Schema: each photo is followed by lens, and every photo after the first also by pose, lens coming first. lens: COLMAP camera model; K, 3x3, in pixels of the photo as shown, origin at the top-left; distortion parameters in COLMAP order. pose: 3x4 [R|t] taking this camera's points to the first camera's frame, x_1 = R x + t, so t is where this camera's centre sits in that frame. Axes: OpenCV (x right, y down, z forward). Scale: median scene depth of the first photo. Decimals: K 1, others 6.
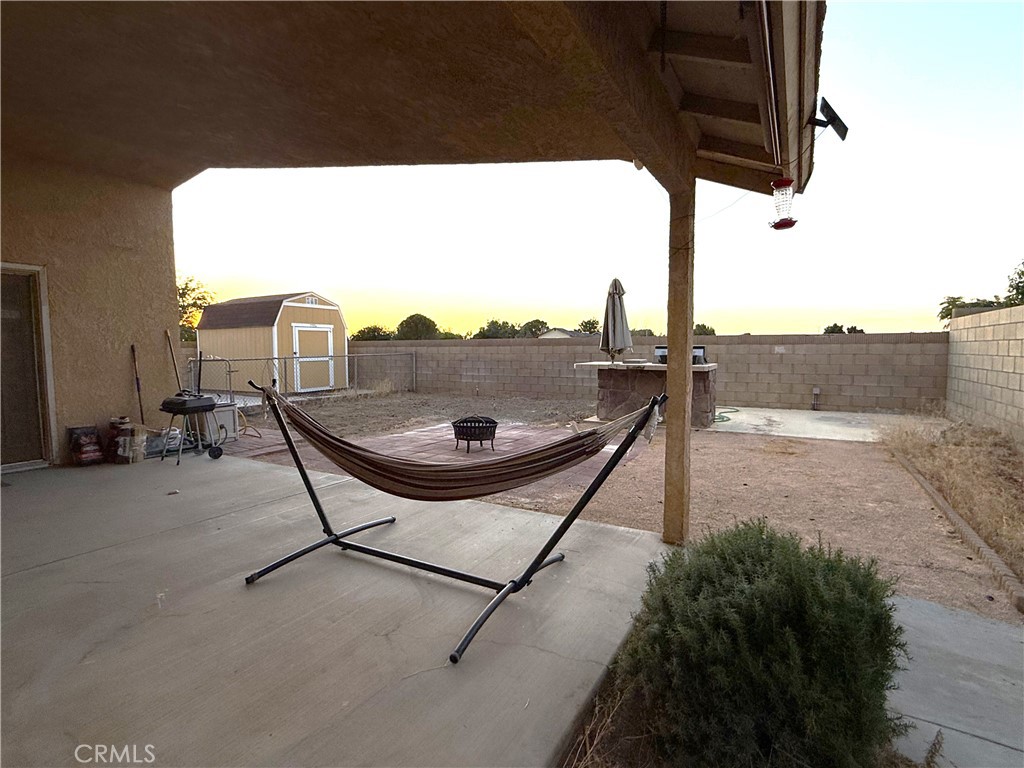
lens RADIAL K [[498.8, 0, 511.8], [0, 498.8, 383.9], [0, 0, 1]] dist [-0.000396, 0.000956]
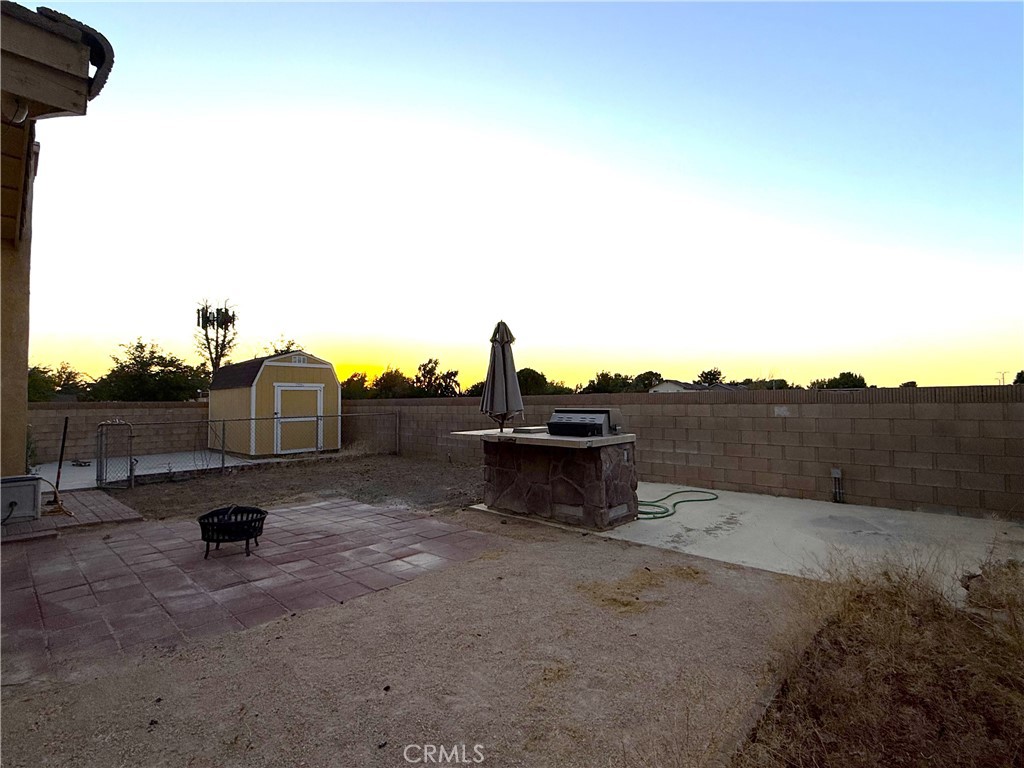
lens RADIAL K [[498.8, 0, 512.3], [0, 498.8, 383.9], [0, 0, 1]] dist [-0.000396, 0.000956]
pose [[0.969770, -0.015556, -0.243524, 0.241606], [-0.010342, 0.994449, -0.104707, -0.020988], [0.243801, 0.104060, 0.964227, 0.160641]]
